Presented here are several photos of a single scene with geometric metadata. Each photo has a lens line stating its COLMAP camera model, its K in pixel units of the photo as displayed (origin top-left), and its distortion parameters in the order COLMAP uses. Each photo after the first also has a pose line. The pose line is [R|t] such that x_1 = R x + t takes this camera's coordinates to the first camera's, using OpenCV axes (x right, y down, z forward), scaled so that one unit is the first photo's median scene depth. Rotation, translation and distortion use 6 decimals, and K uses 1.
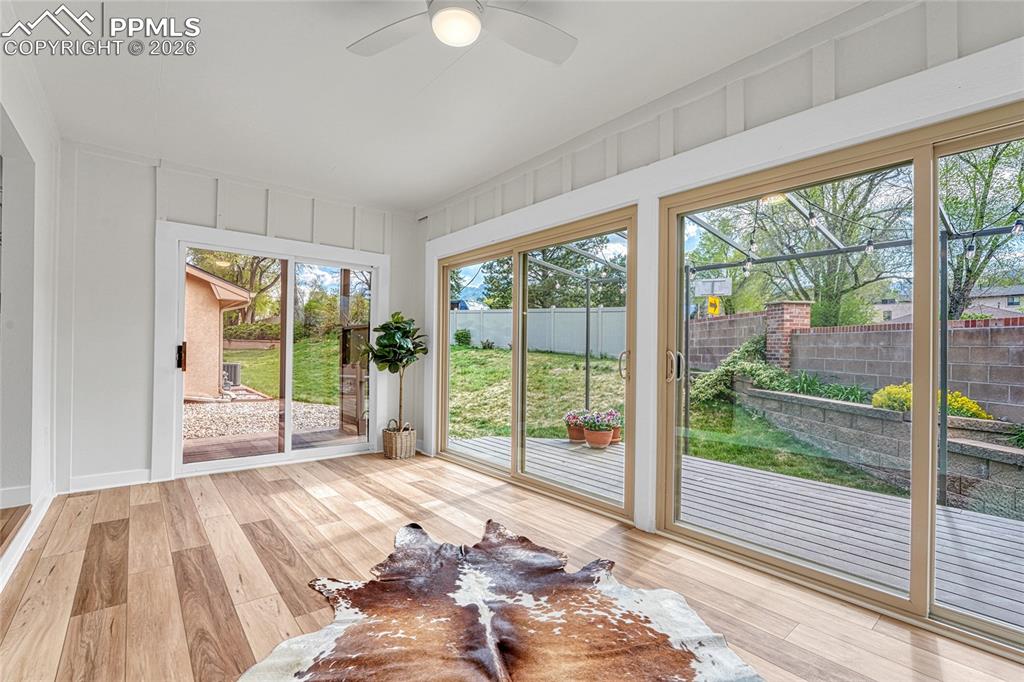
lens RADIAL K [[457.6, 0, 509.0], [0, 457.6, 347.0], [0, 0, 1]] dist [-0.018675, 0.000829]
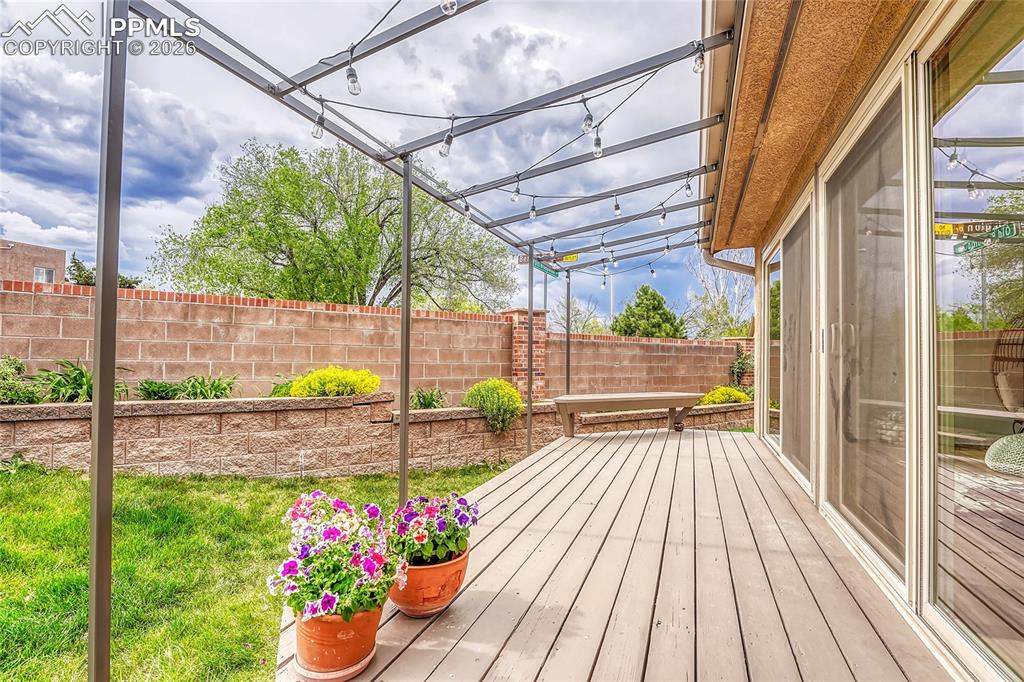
lens RADIAL K [[457.6, 0, 509.0], [0, 457.6, 347.0], [0, 0, 1]] dist [-0.018675, 0.000829]
pose [[-0.477731, 0.002632, 0.878502, -0.111753], [-0.017496, 0.999769, -0.012509, 0.045976], [-0.878332, -0.021346, -0.477574, 1.105198]]
